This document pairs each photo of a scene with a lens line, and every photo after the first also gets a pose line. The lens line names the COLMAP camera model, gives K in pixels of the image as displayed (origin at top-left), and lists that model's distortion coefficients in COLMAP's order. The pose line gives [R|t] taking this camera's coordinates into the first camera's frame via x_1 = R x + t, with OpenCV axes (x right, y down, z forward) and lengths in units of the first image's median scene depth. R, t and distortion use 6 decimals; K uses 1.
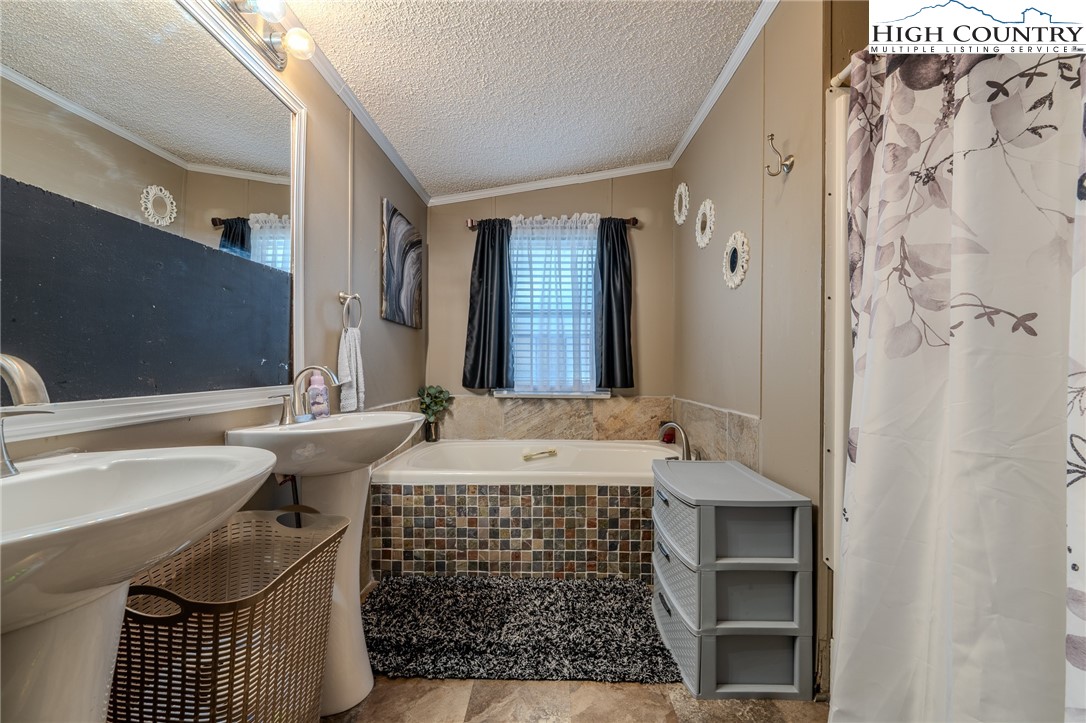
lens RADIAL K [[438.3, 0, 543.0], [0, 438.3, 361.5], [0, 0, 1]] dist [0.001153, -0.000594]
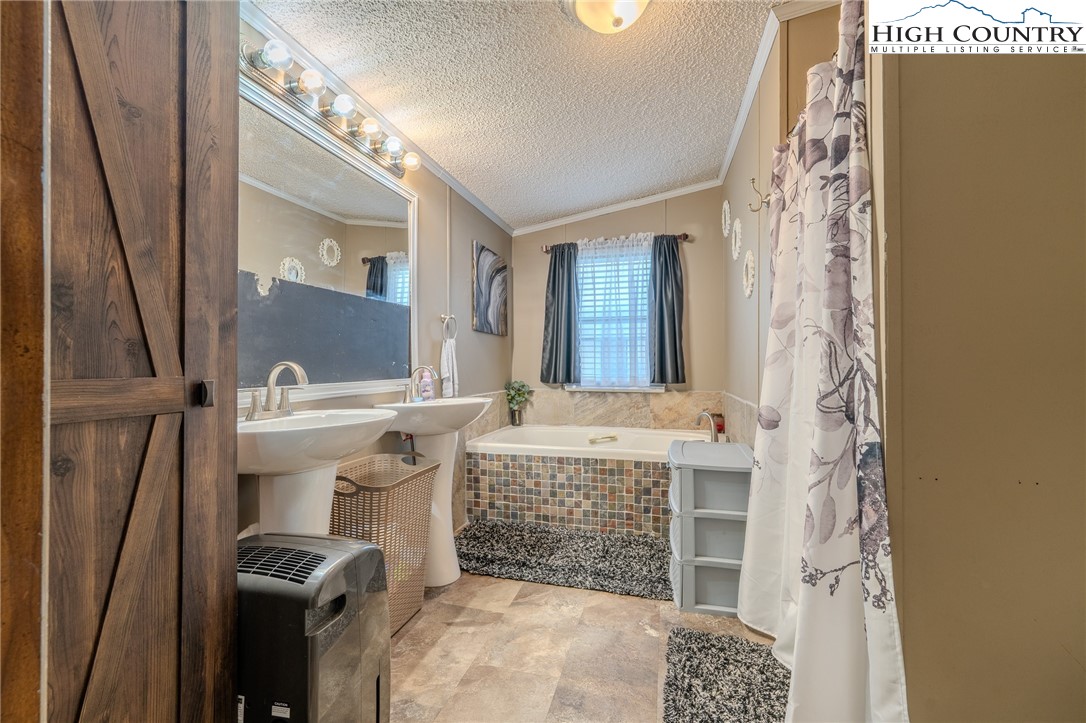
lens RADIAL K [[438.3, 0, 543.0], [0, 438.3, 361.5], [0, 0, 1]] dist [0.001153, -0.000594]
pose [[0.968396, -0.008047, -0.249288, 0.185179], [0.009116, 0.999954, 0.003136, -0.004492], [0.249252, -0.005309, 0.968424, -0.265266]]
